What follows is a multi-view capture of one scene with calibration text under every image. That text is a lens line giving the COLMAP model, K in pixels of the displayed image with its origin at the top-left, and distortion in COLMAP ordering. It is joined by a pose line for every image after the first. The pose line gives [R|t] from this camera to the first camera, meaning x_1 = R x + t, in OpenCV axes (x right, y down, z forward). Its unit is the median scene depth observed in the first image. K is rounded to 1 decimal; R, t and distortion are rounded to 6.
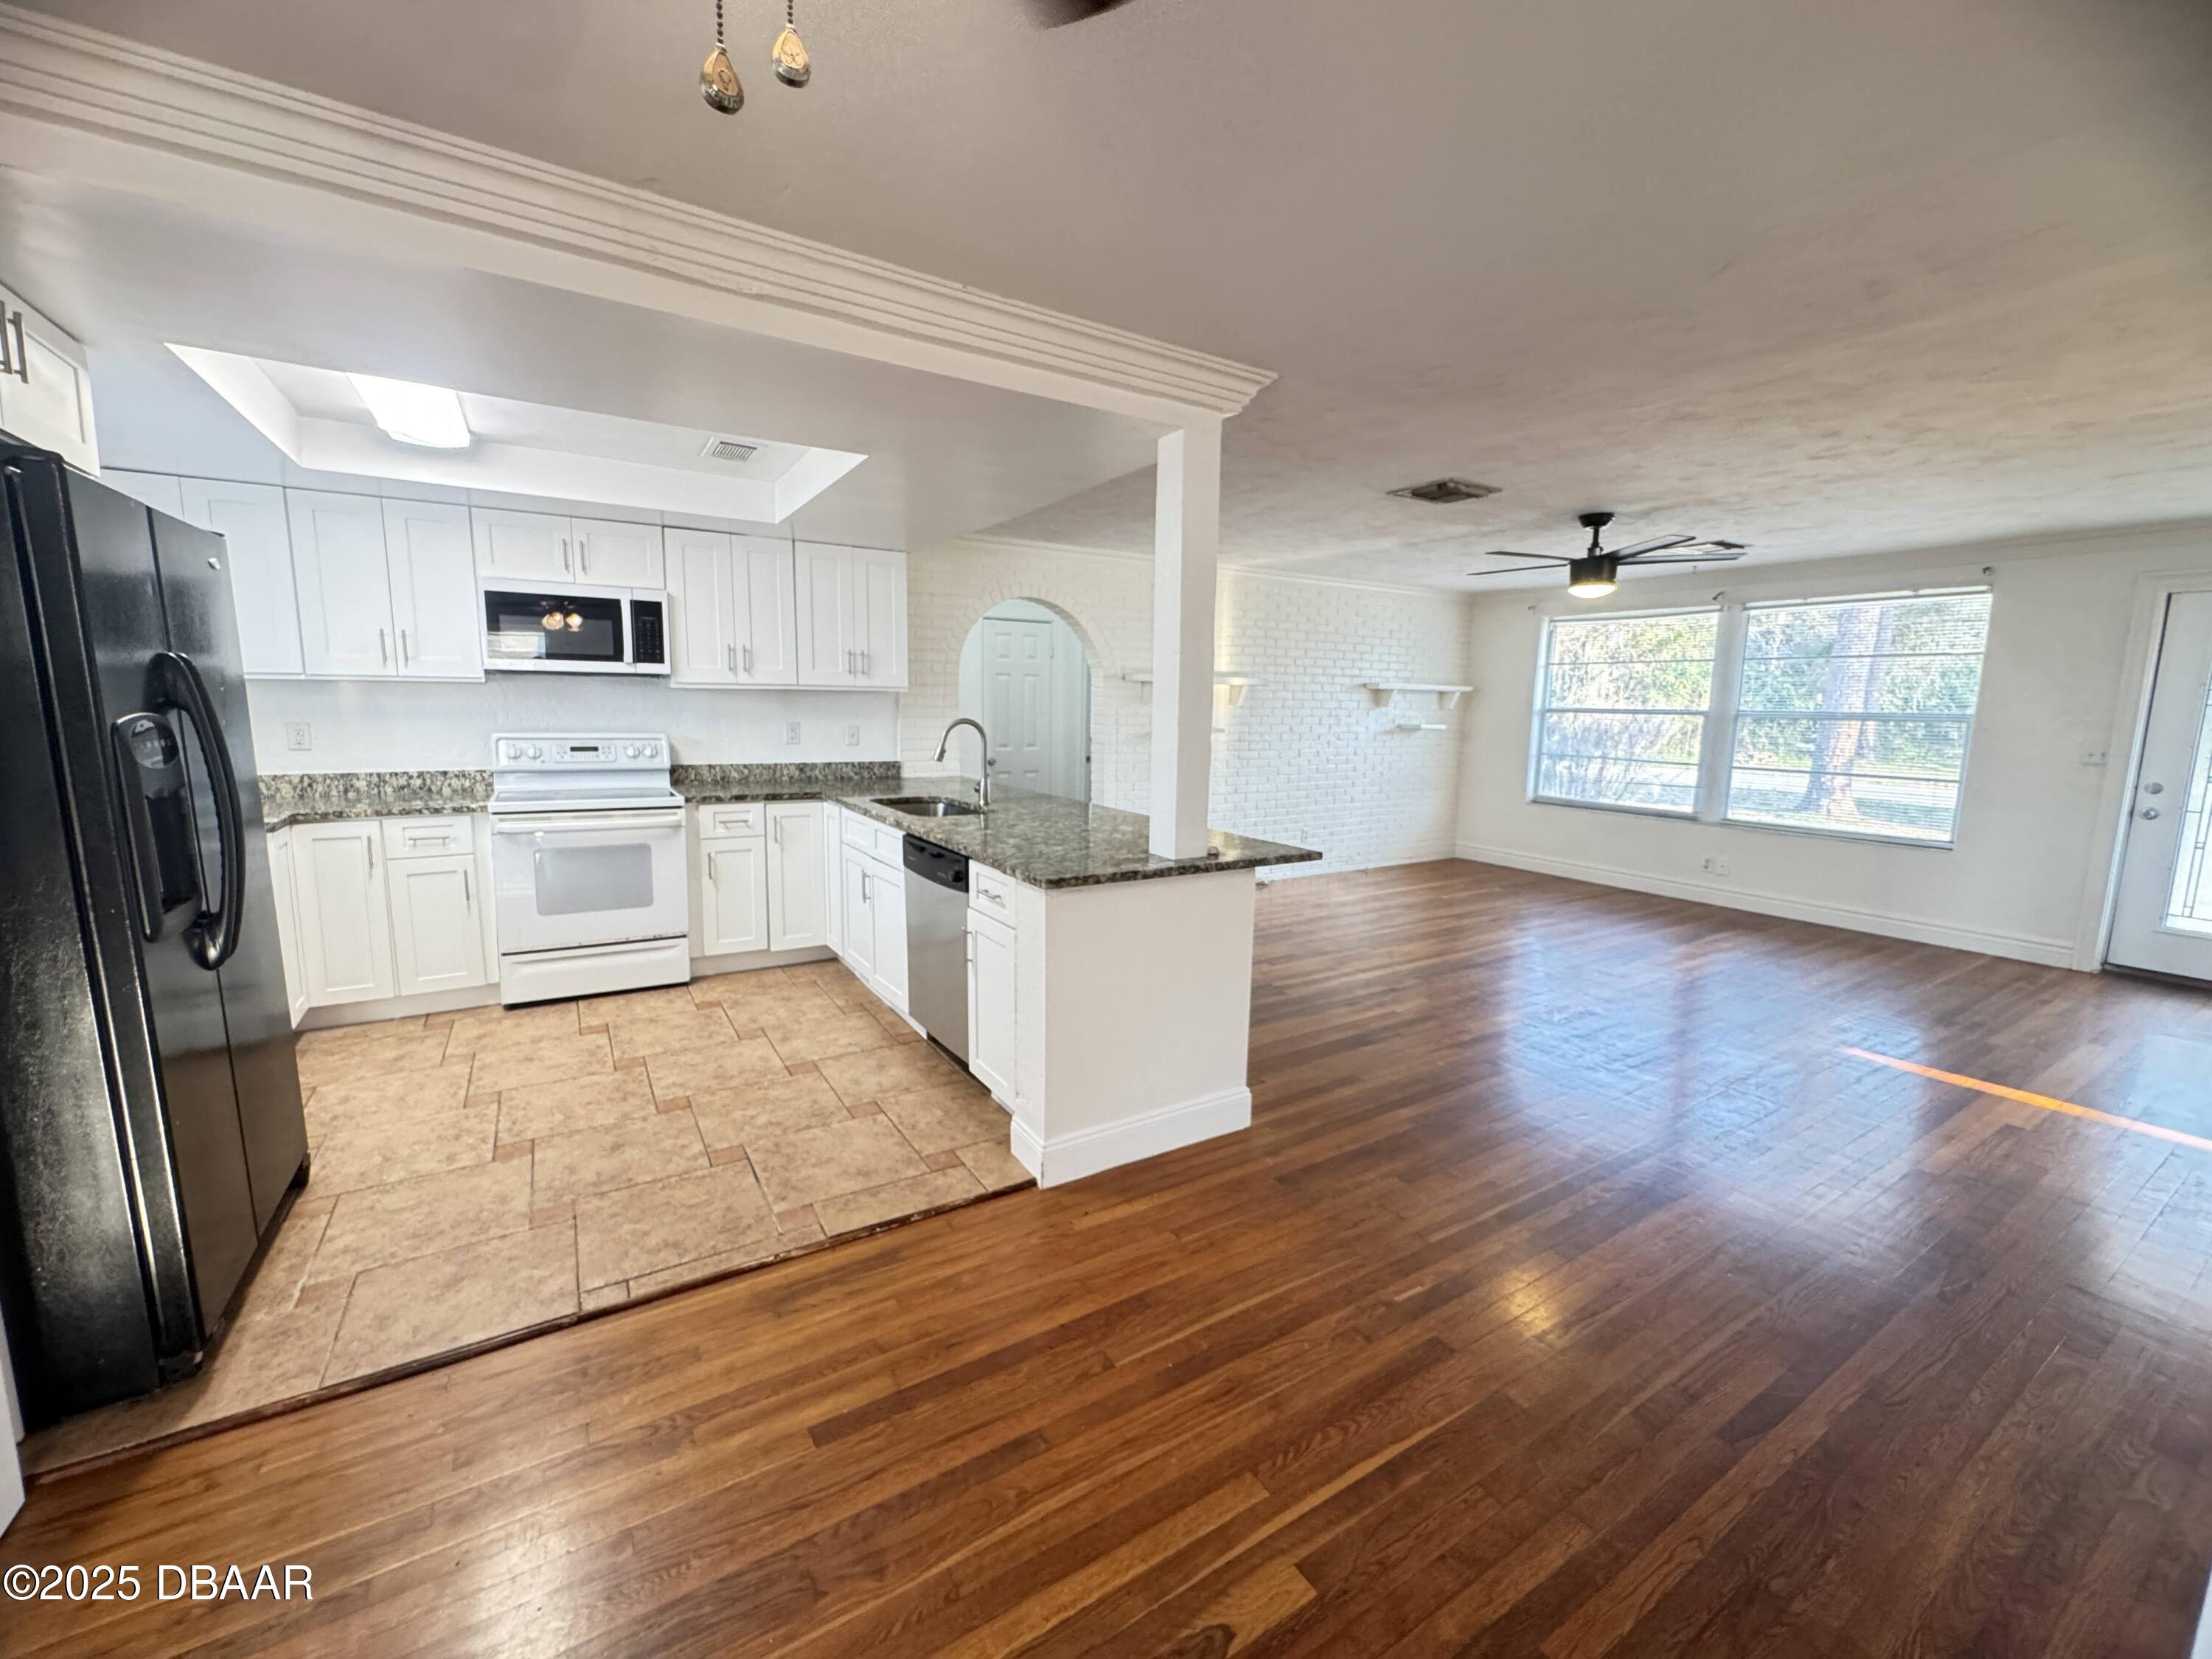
lens RADIAL K [[882.8, 0, 1103.0], [0, 882.8, 826.2], [0, 0, 1]] dist [-0.003738, 0.000700]
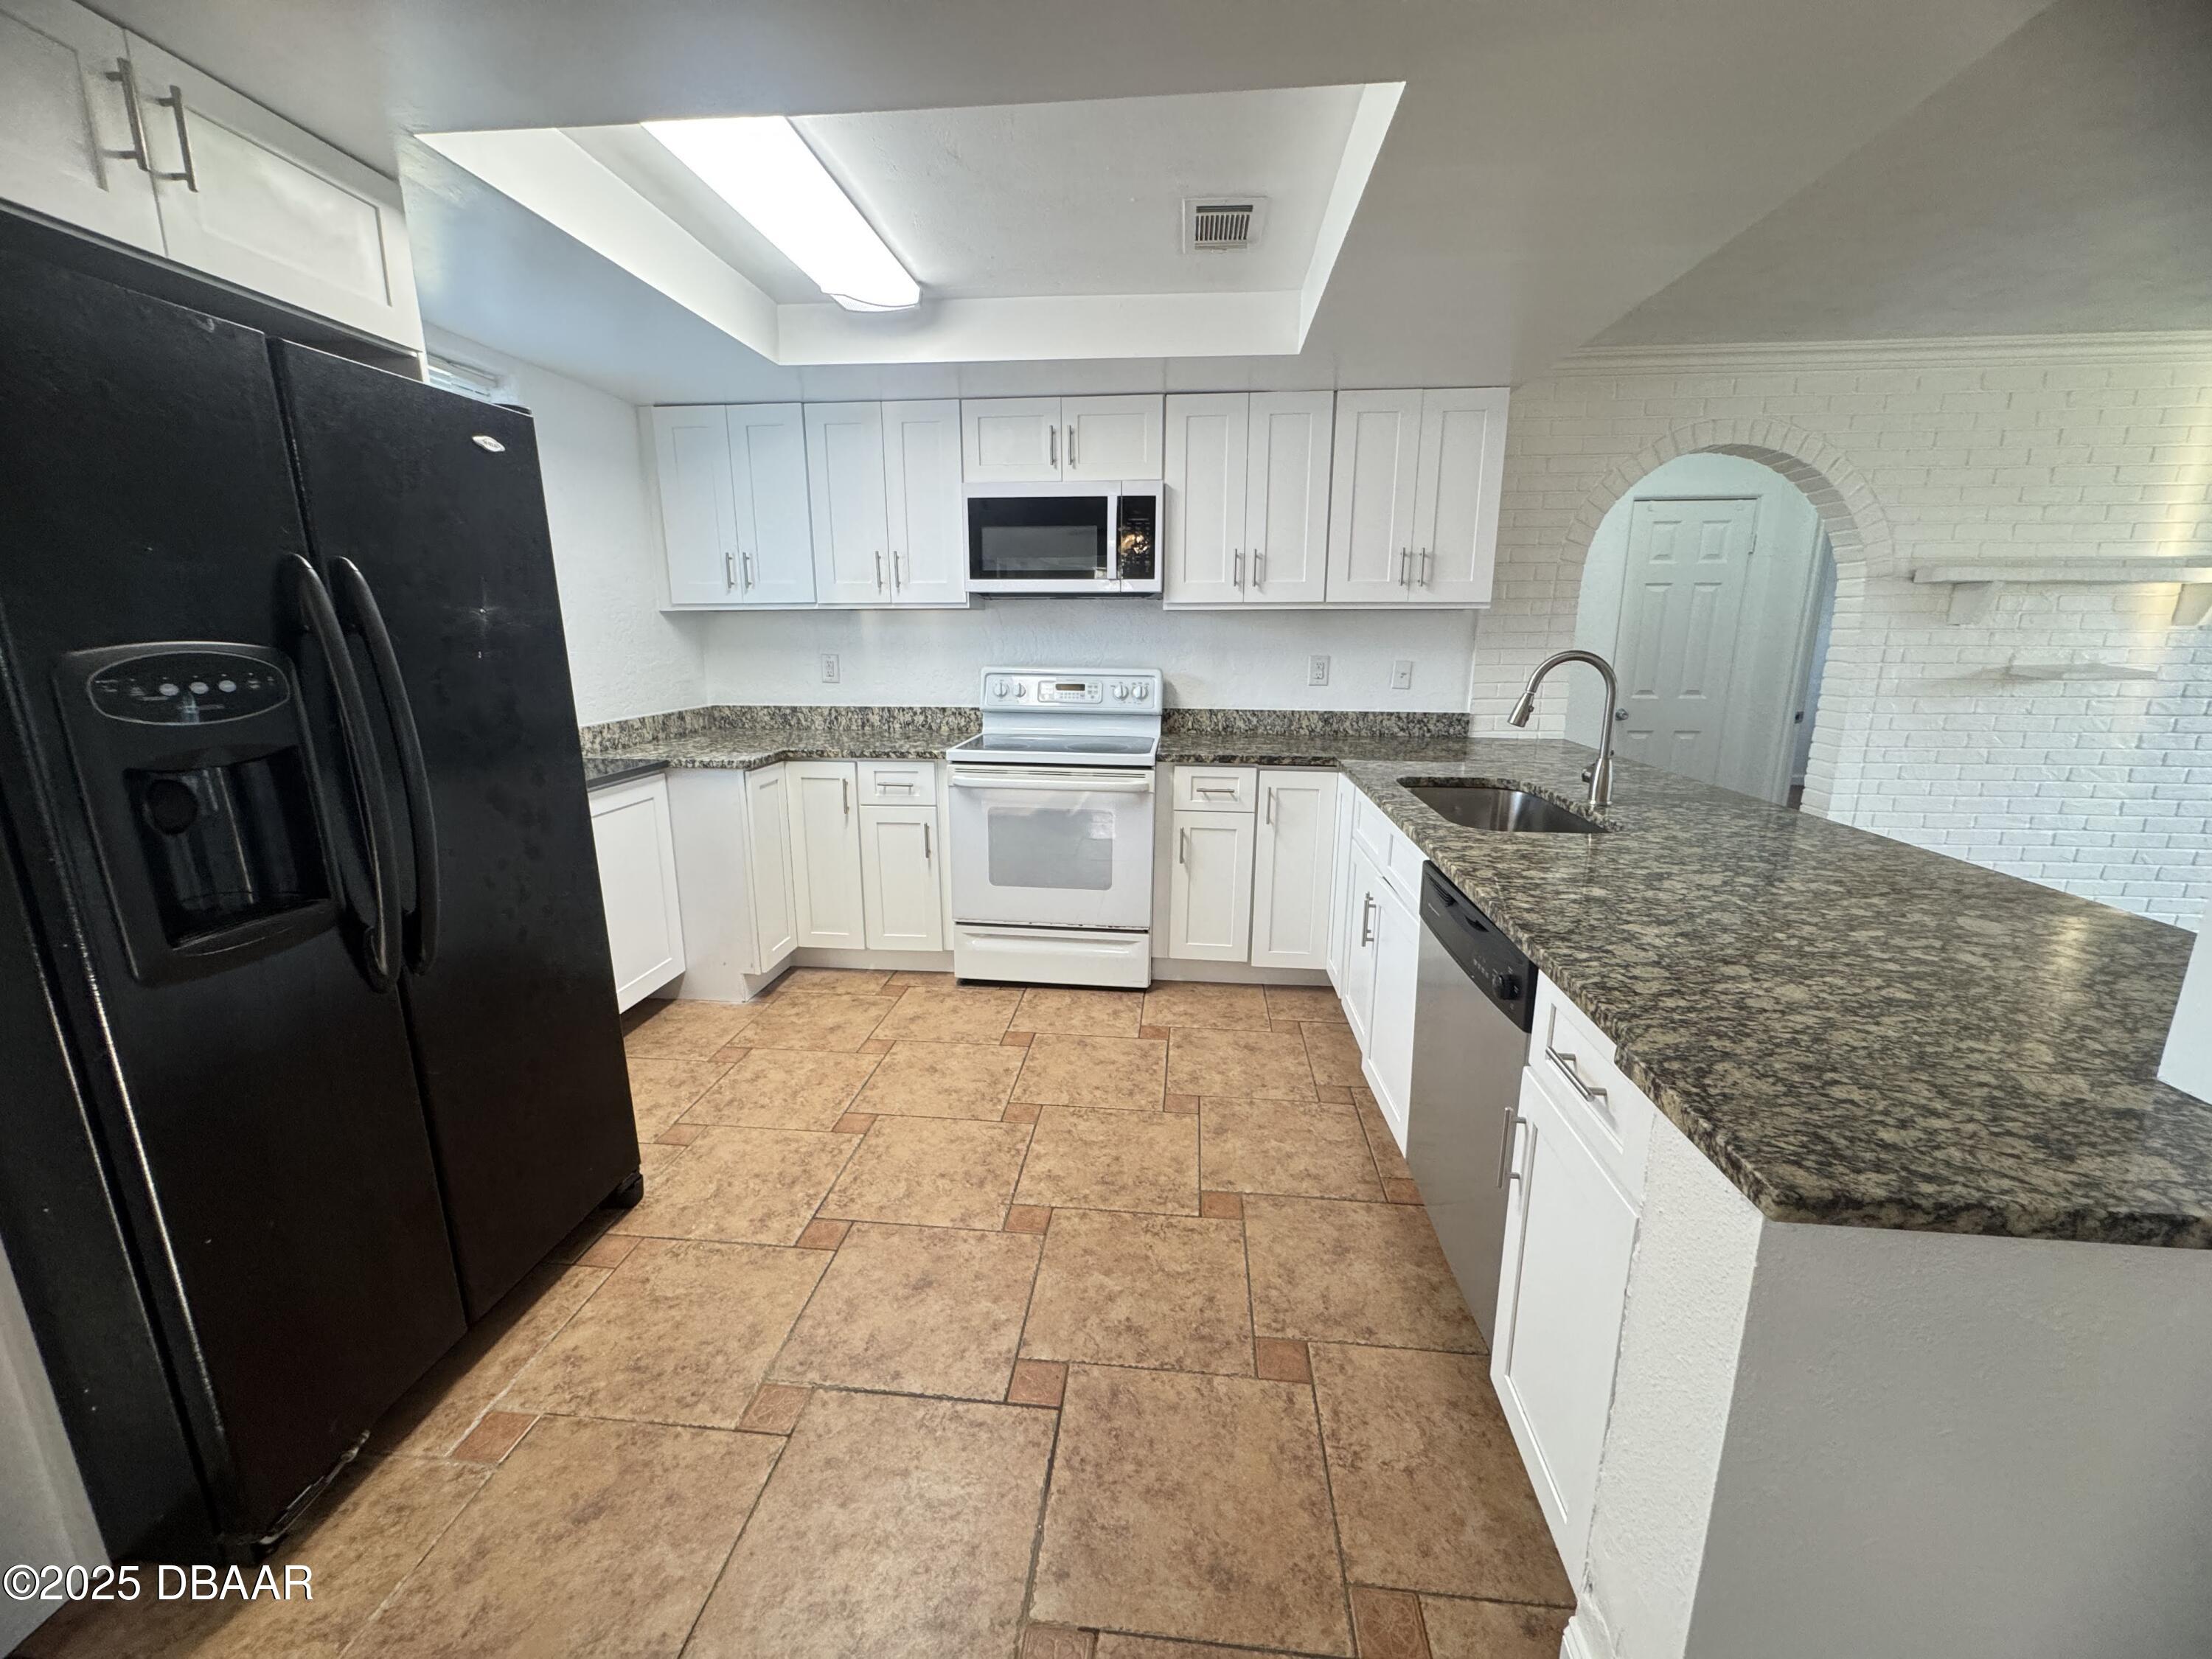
lens RADIAL K [[882.8, 0, 1106.8], [0, 882.8, 821.7], [0, 0, 1]] dist [-0.003738, 0.000700]
pose [[0.796389, 0.115071, -0.593736, -0.048863], [-0.073452, 0.992868, 0.093905, -0.043969], [0.600308, -0.031174, 0.799161, 0.364230]]
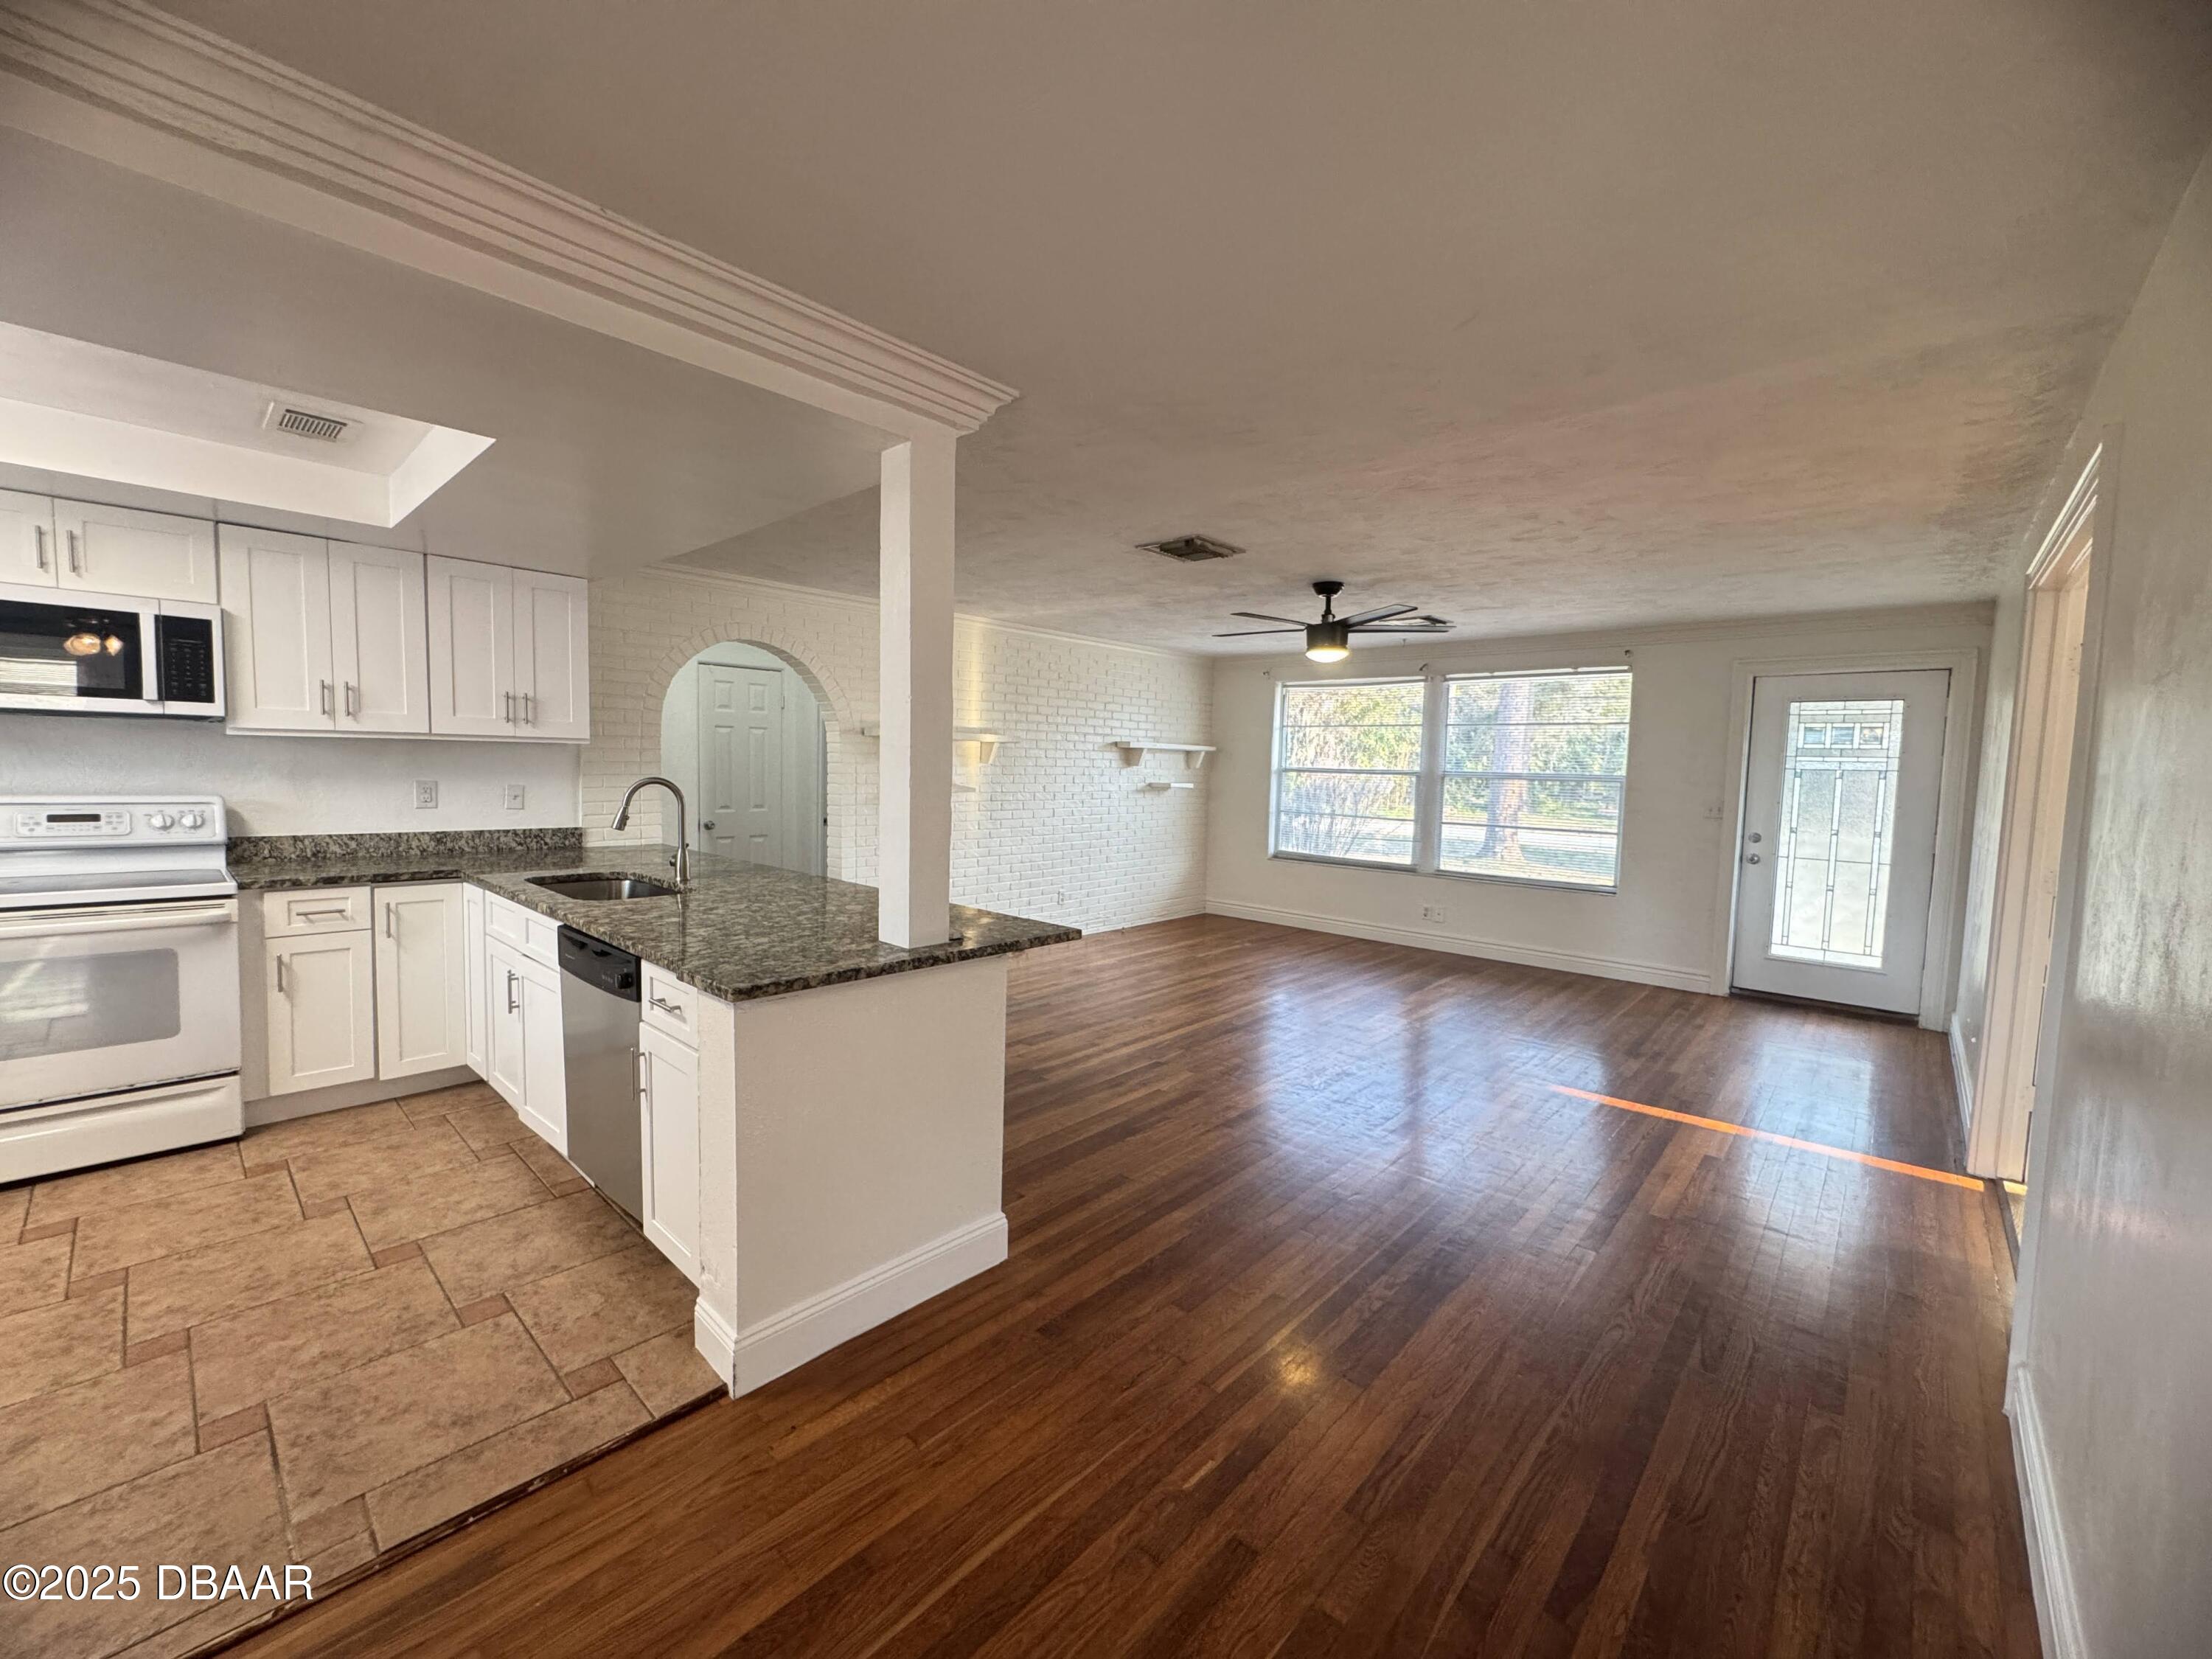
lens RADIAL K [[882.8, 0, 1102.0], [0, 882.8, 824.9], [0, 0, 1]] dist [-0.003738, 0.000700]
pose [[0.963044, -0.011653, 0.269091, 0.022874], [0.029249, 0.997680, -0.061471, -0.014649], [-0.267750, 0.067070, 0.961151, 0.098300]]
